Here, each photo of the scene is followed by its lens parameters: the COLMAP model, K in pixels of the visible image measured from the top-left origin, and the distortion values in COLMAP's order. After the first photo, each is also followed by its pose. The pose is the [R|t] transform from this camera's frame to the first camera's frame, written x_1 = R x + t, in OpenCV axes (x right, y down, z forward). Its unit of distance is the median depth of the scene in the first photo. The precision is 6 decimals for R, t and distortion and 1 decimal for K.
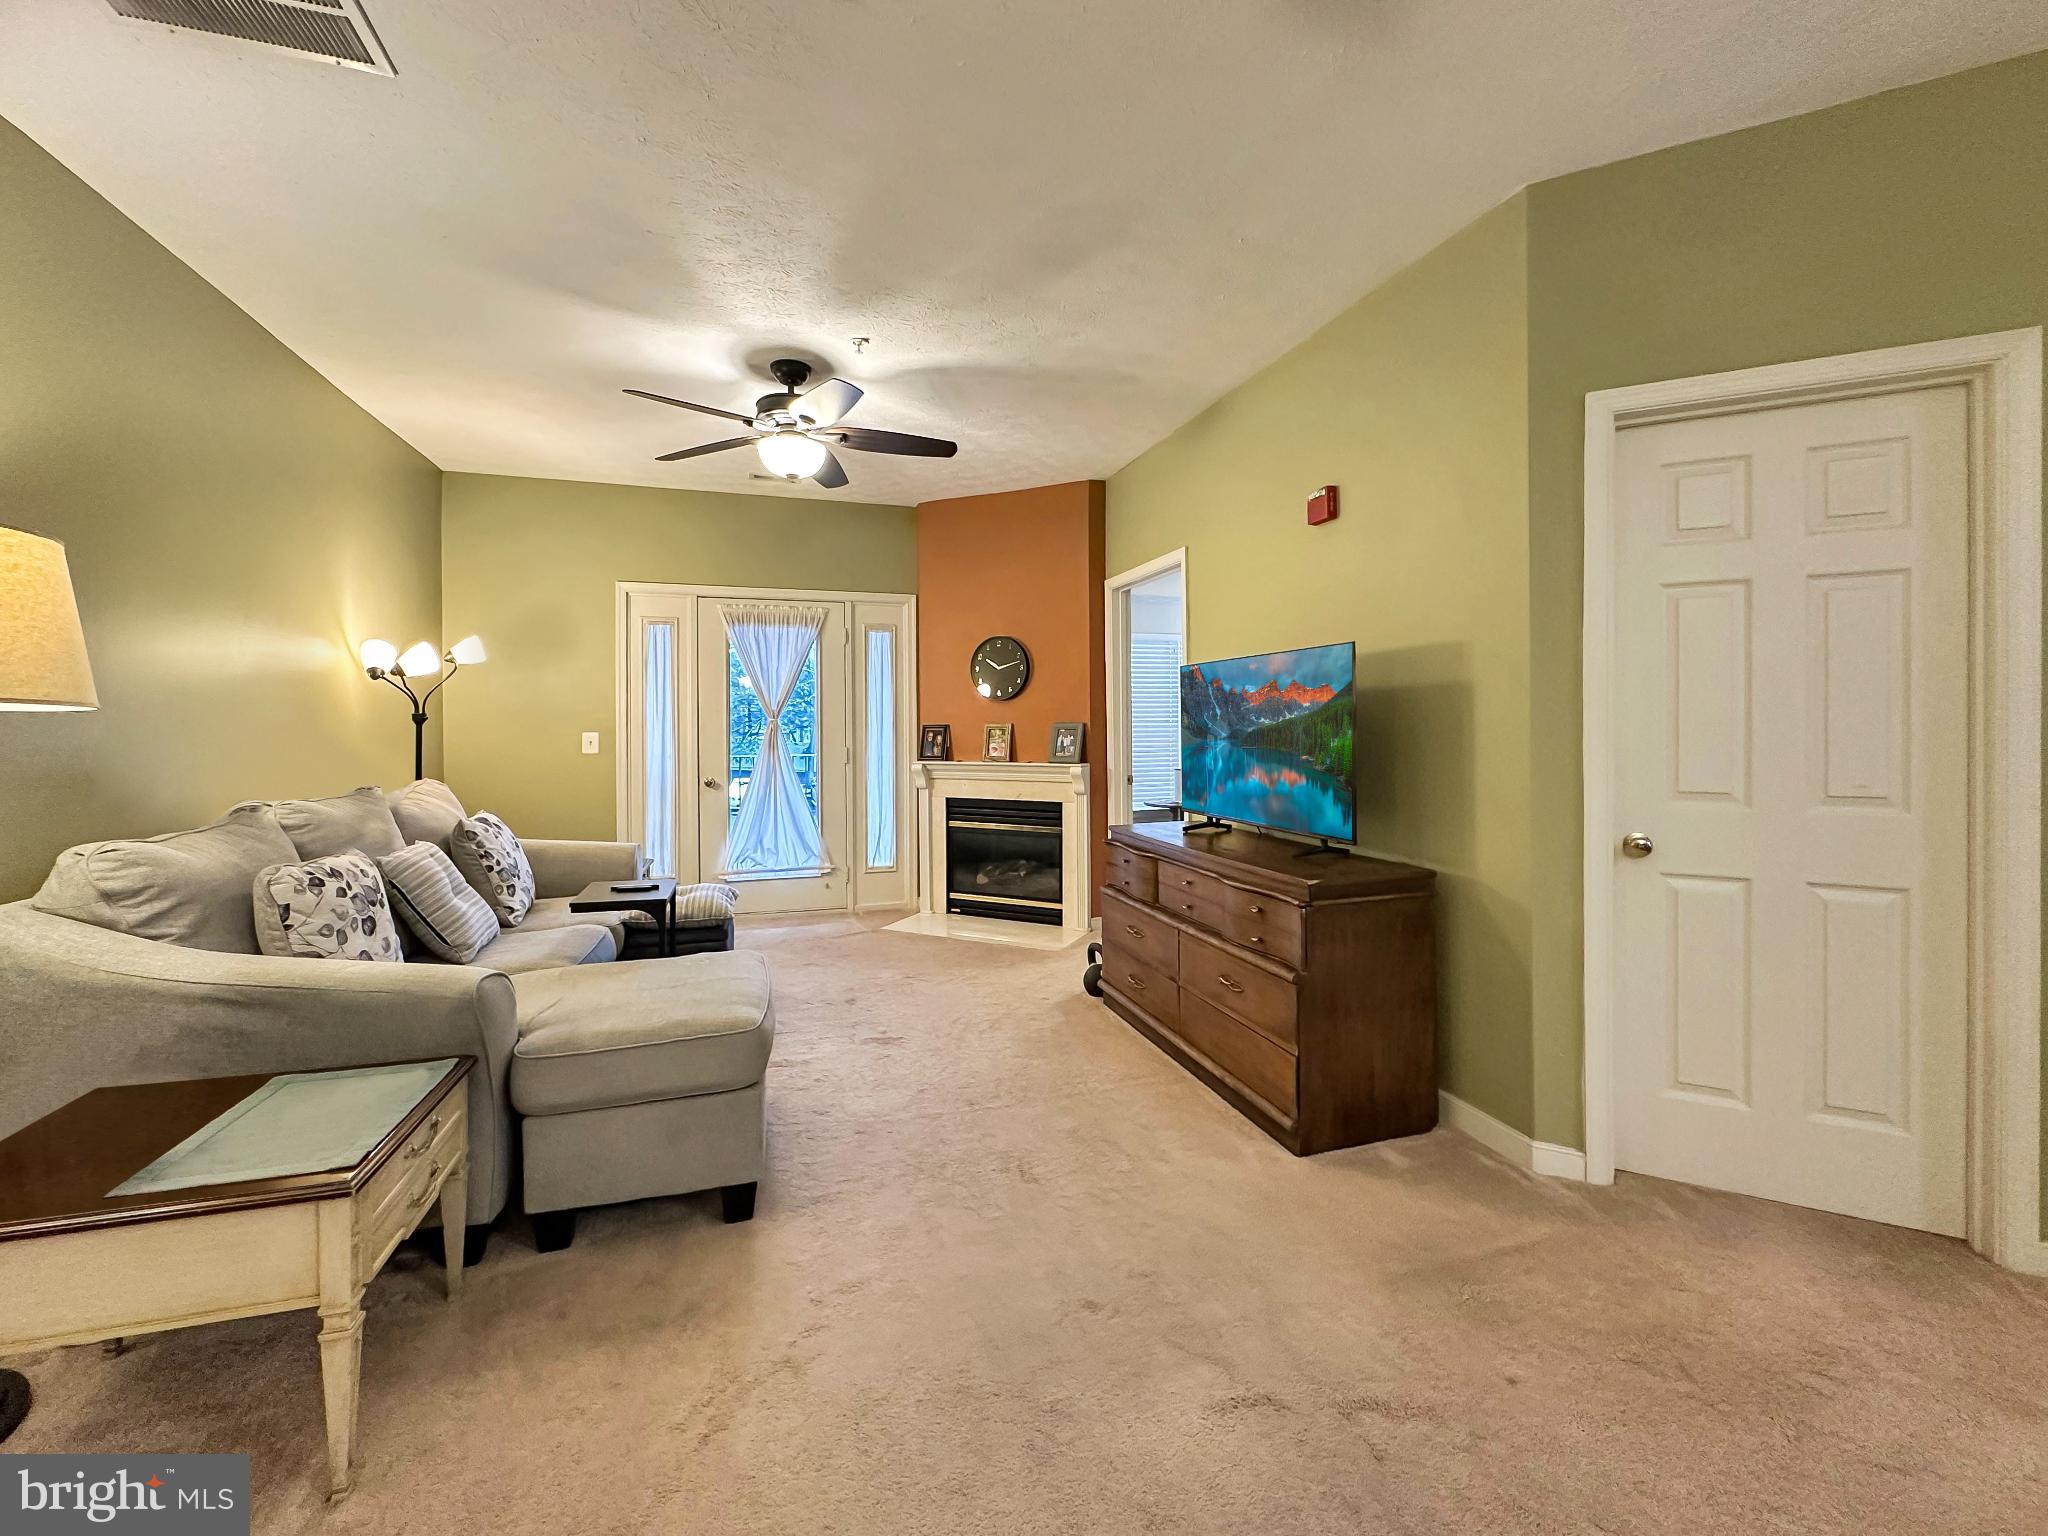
lens RADIAL K [[844.5, 0, 1031.9], [0, 844.5, 710.5], [0, 0, 1]] dist [-0.000700, -0.000045]
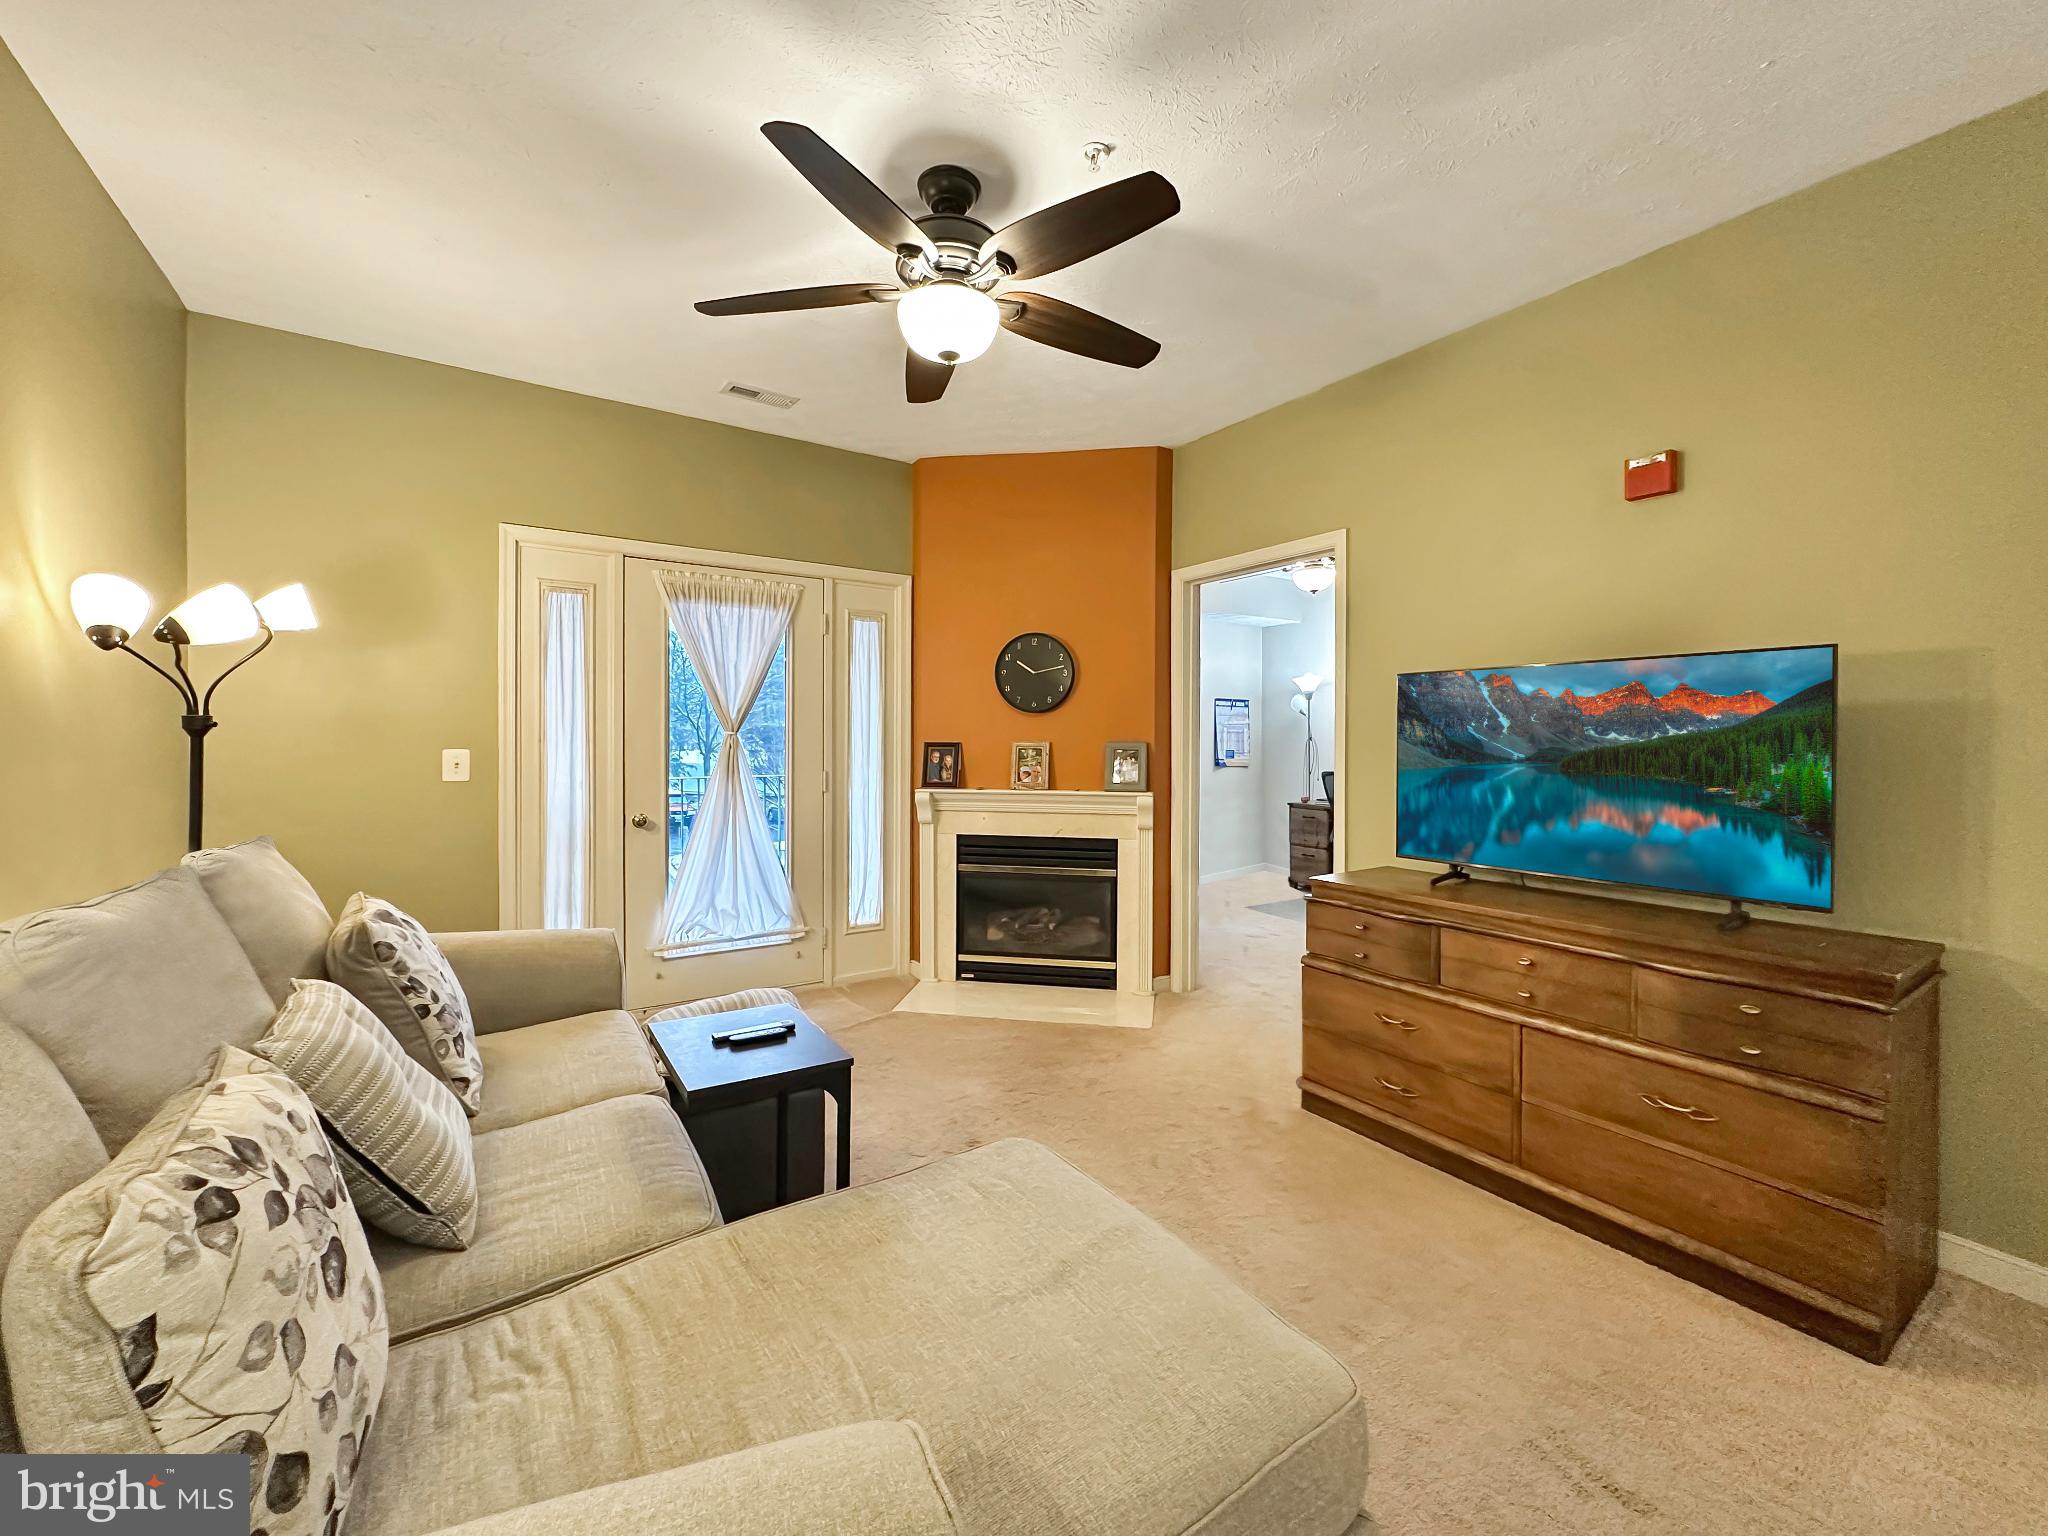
lens RADIAL K [[829.4, 0, 1030.9], [0, 829.4, 736.5], [0, 0, 1]] dist [0.000232, 0.000067]
pose [[0.961041, 0.011606, 0.276161, -0.273788], [-0.015211, 0.999825, 0.010918, 0.002230], [-0.275986, -0.014693, 0.961049, 0.257953]]
